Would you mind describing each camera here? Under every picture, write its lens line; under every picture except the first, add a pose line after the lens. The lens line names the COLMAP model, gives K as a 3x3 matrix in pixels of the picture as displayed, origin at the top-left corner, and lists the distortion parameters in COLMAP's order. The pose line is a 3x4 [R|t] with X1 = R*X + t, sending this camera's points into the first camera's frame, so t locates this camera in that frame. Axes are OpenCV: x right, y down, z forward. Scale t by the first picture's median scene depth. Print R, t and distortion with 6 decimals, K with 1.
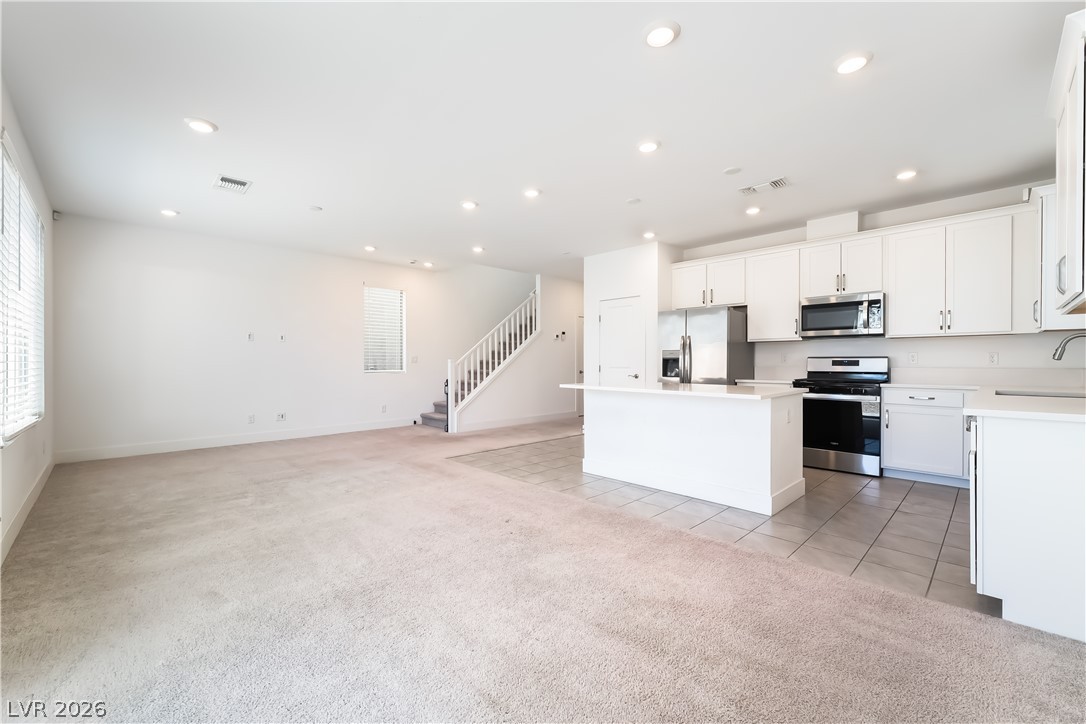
lens RADIAL K [[441.0, 0, 543.9], [0, 441.0, 366.1], [0, 0, 1]] dist [-0.001851, 0.000246]
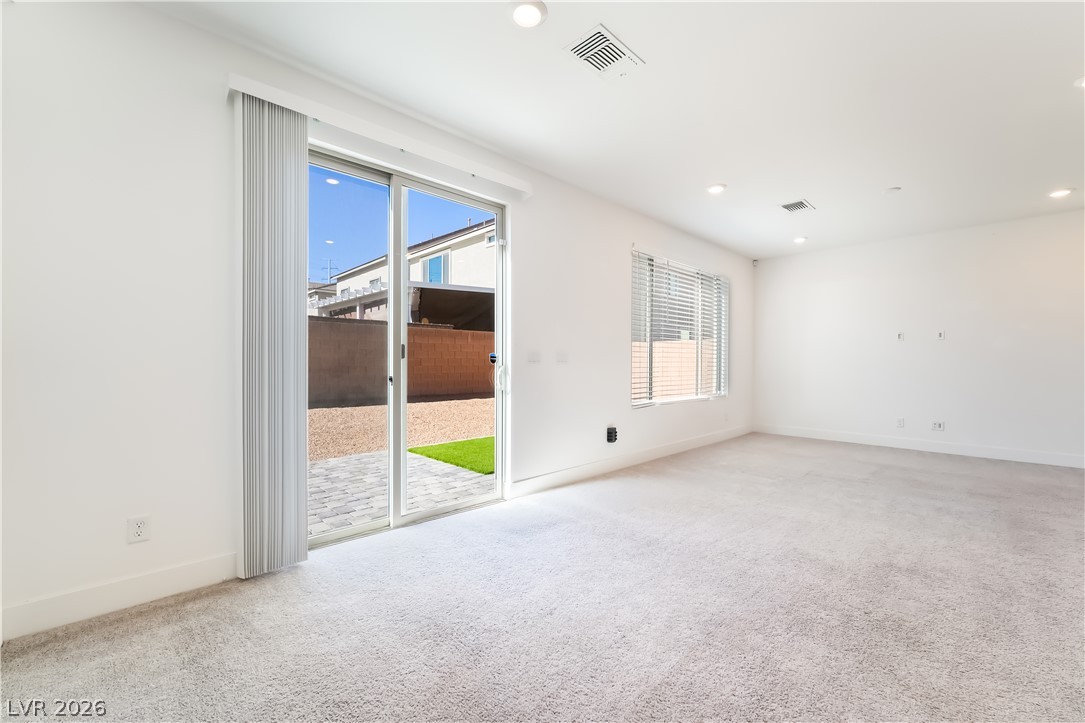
lens RADIAL K [[440.6, 0, 543.8], [0, 440.6, 362.4], [0, 0, 1]] dist [-0.001851, 0.000246]
pose [[-0.004391, 0.002565, -0.999987, 0.359189], [-0.011094, 0.999935, 0.002614, -0.004991], [0.999929, 0.011105, -0.004362, 0.288933]]
